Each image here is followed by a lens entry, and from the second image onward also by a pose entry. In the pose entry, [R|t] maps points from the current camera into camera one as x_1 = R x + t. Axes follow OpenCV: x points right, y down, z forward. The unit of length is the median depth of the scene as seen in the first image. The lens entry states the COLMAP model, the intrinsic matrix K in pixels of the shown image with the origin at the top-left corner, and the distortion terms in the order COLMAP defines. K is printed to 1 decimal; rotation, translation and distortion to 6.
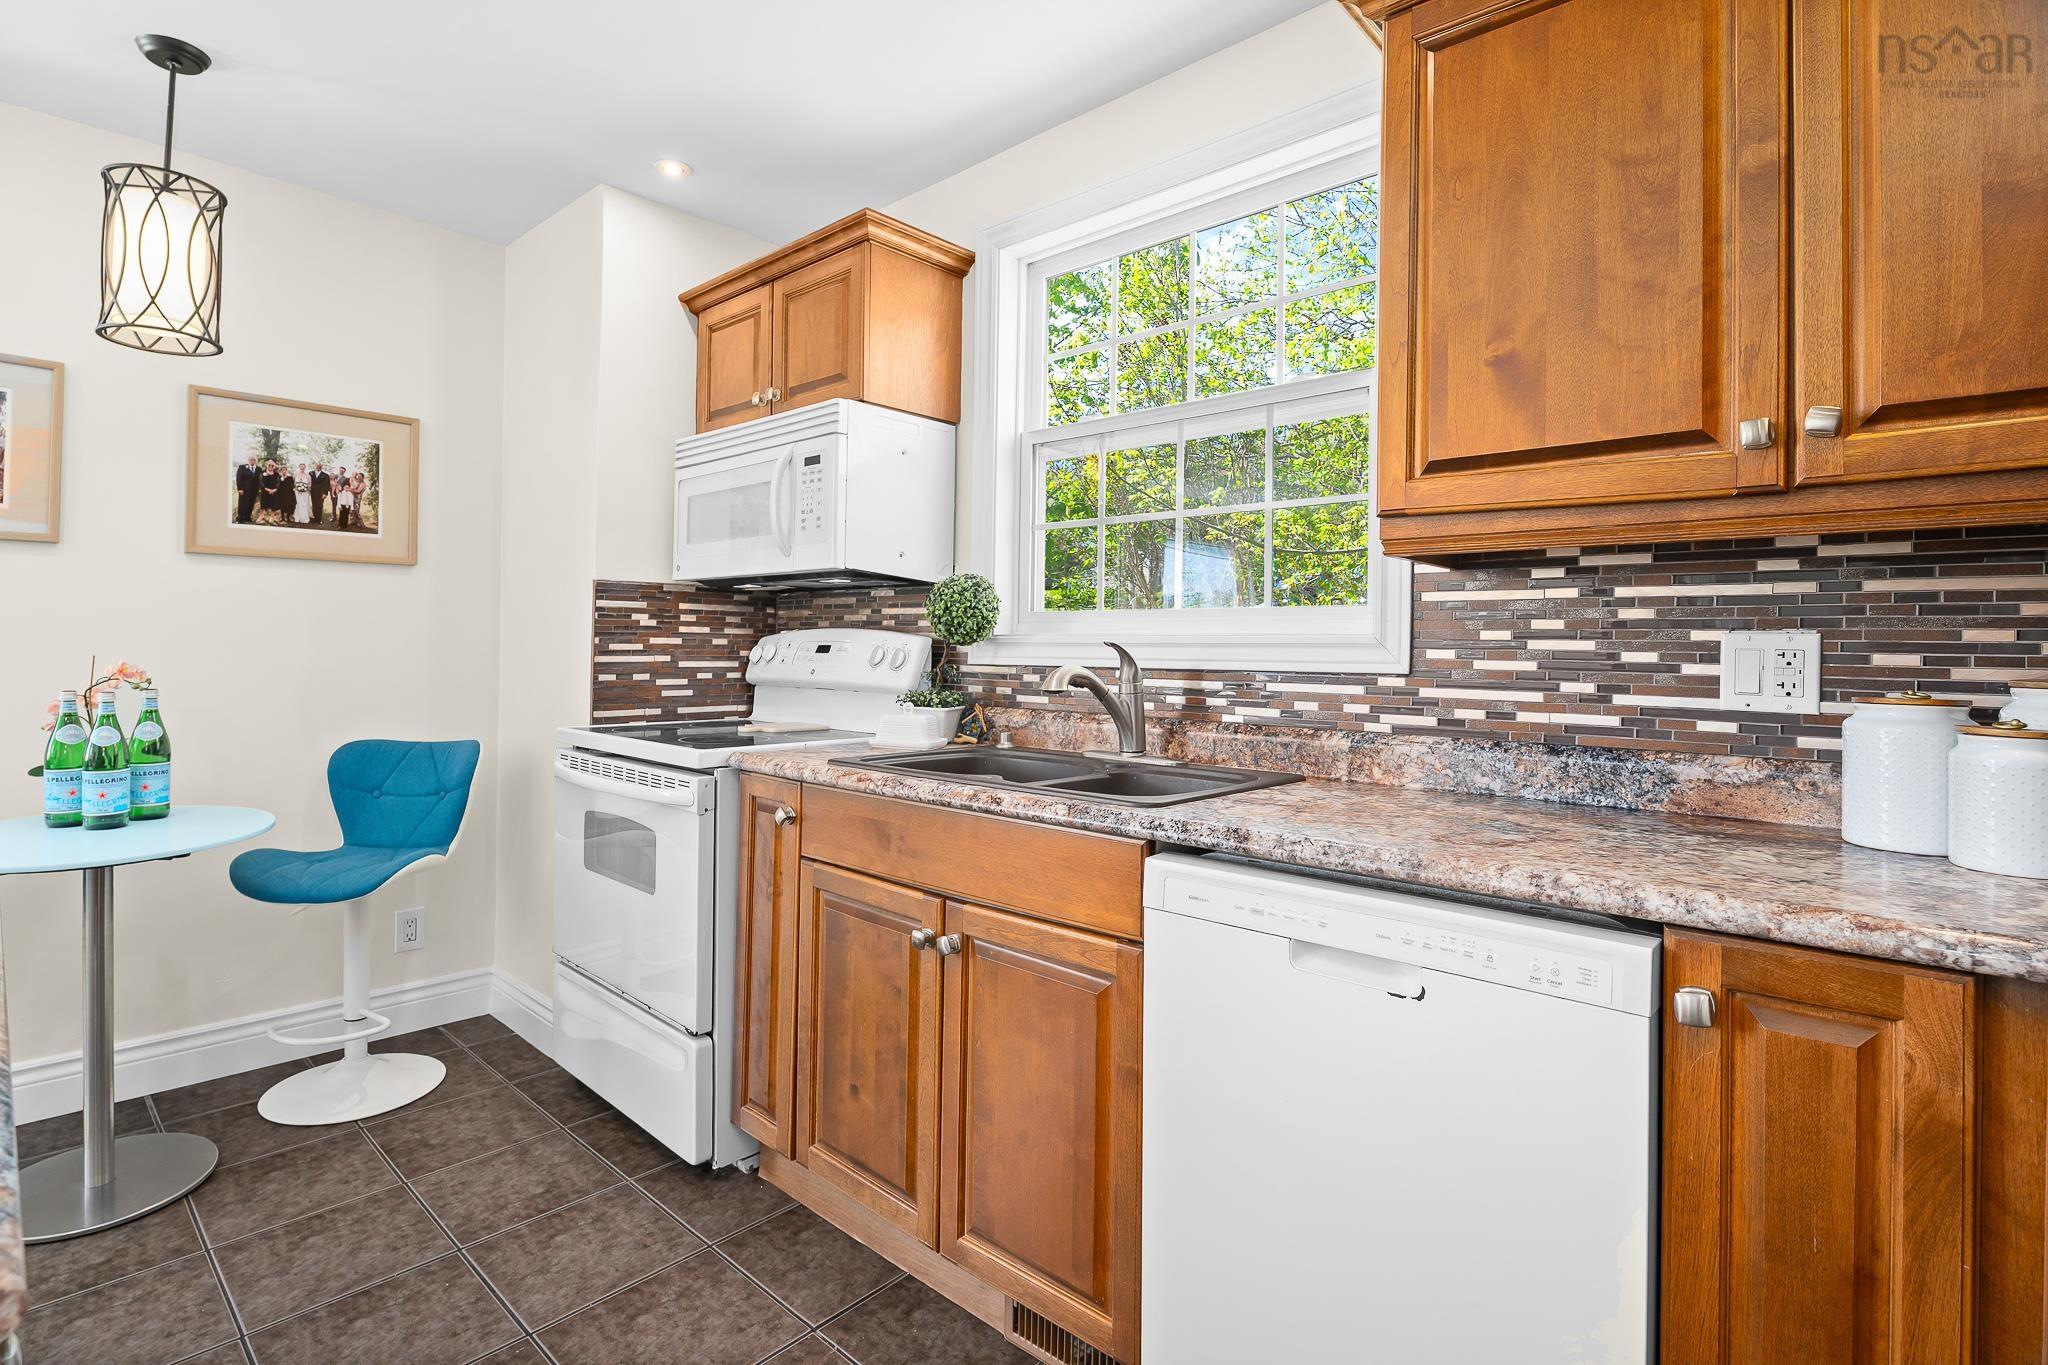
lens RADIAL K [[983.8, 0, 1014.5], [0, 983.8, 645.3], [0, 0, 1]] dist [-0.009501, -0.001210]
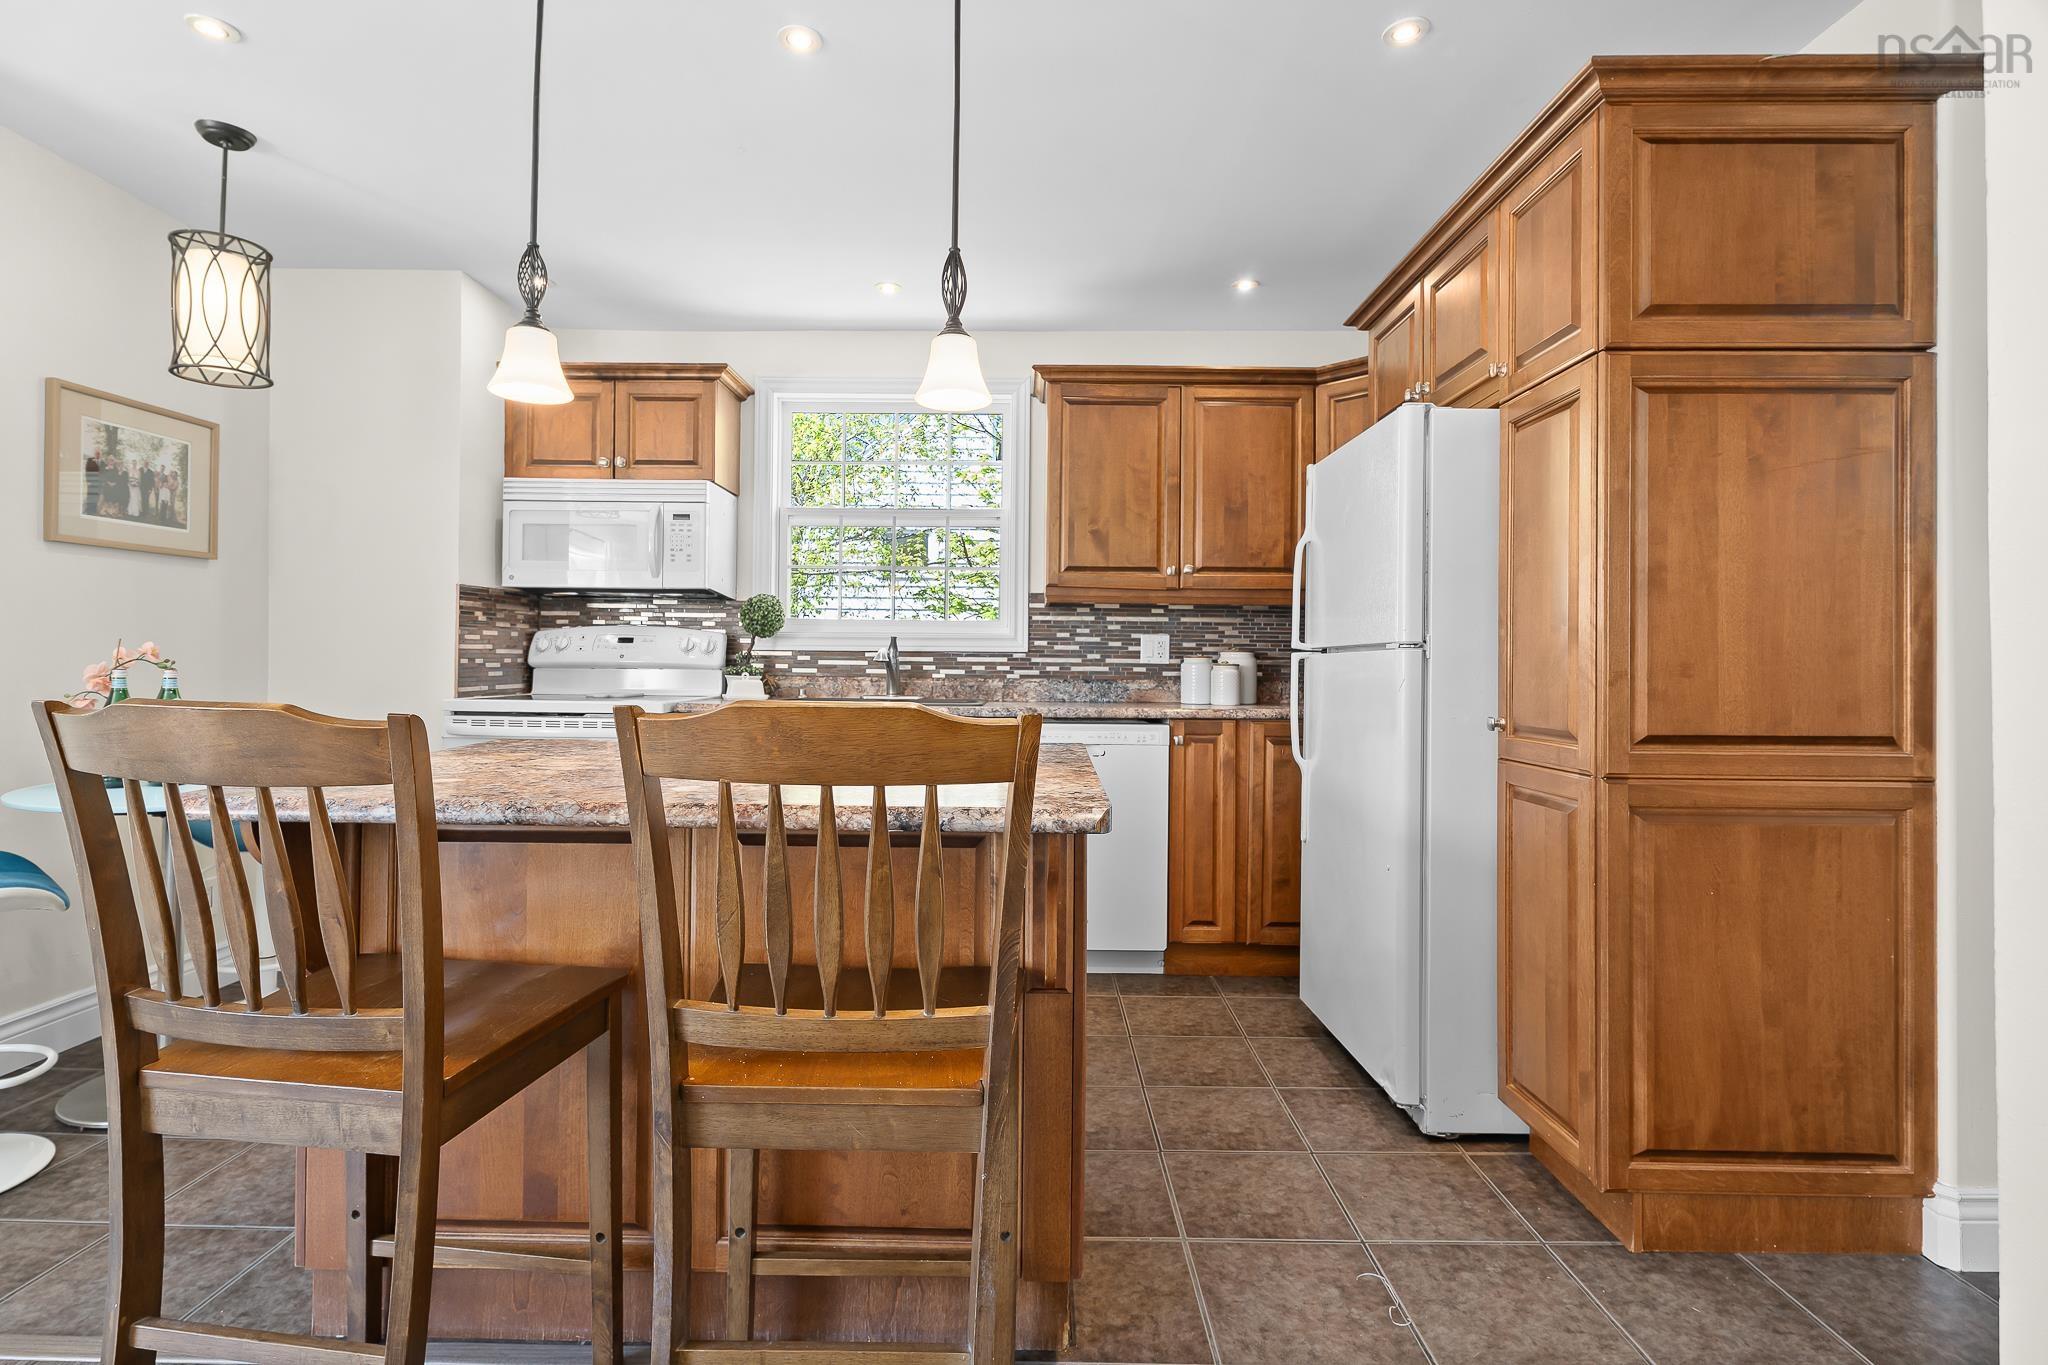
lens RADIAL K [[993.1, 0, 1019.3], [0, 993.1, 656.3], [0, 0, 1]] dist [-0.025352, 0.045401]
pose [[0.740115, -0.002791, 0.672474, -1.102977], [-0.003757, 0.999959, 0.008286, 0.019974], [-0.672469, -0.008659, 0.740074, -0.650064]]
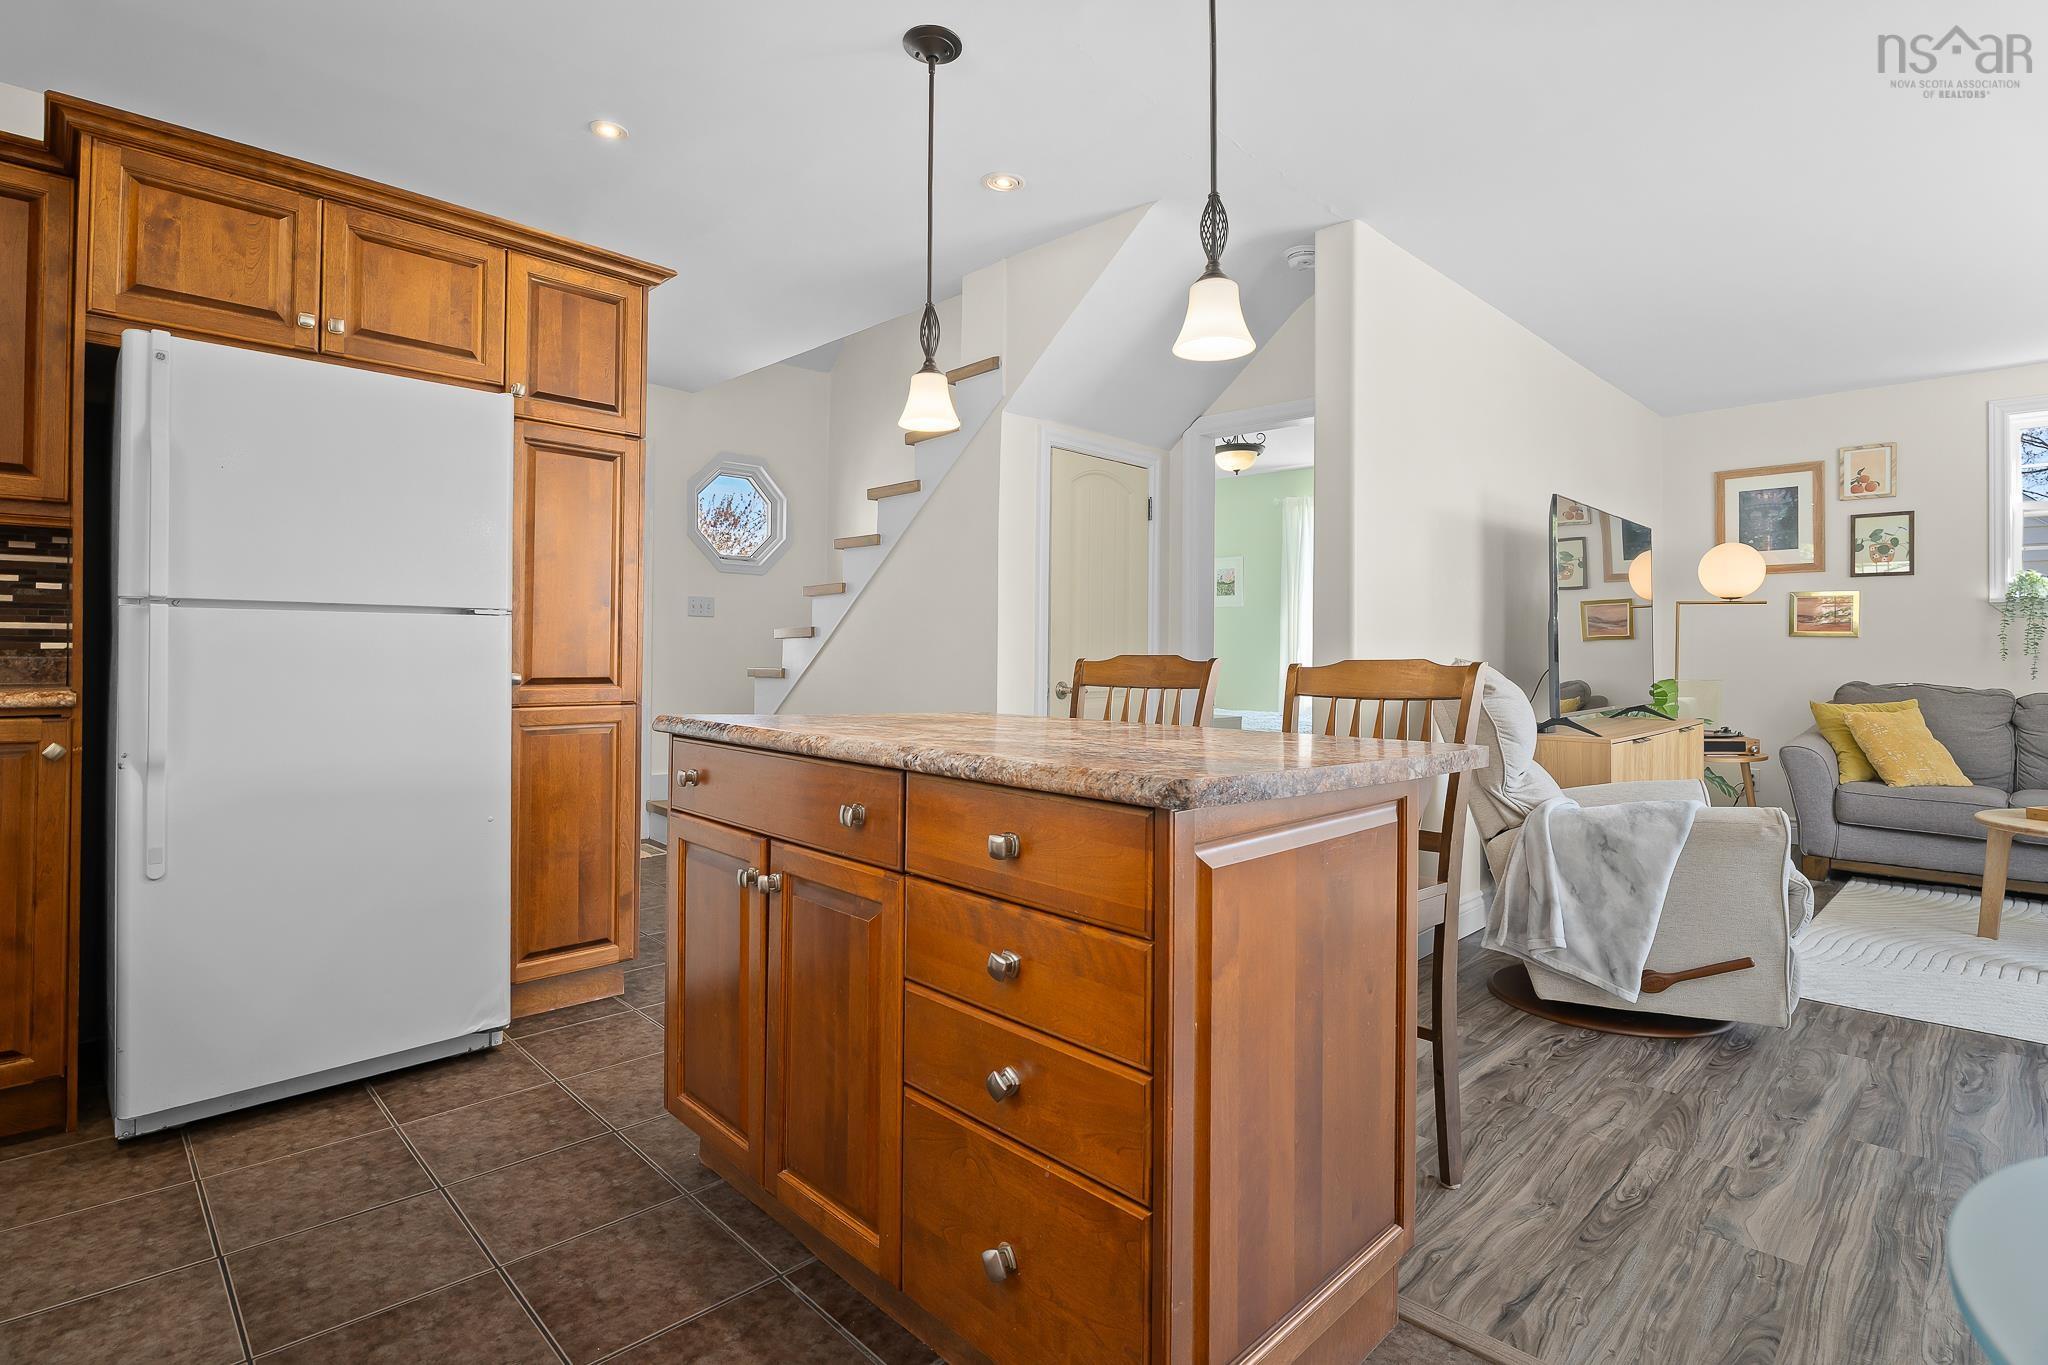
lens RADIAL K [[983.8, 0, 1014.5], [0, 983.8, 645.3], [0, 0, 1]] dist [-0.009501, -0.001210]
pose [[-0.998334, -0.022911, 0.052949, -0.680735], [-0.023931, 0.999538, -0.018719, 0.069984], [-0.052496, -0.019955, -0.998422, 1.283993]]
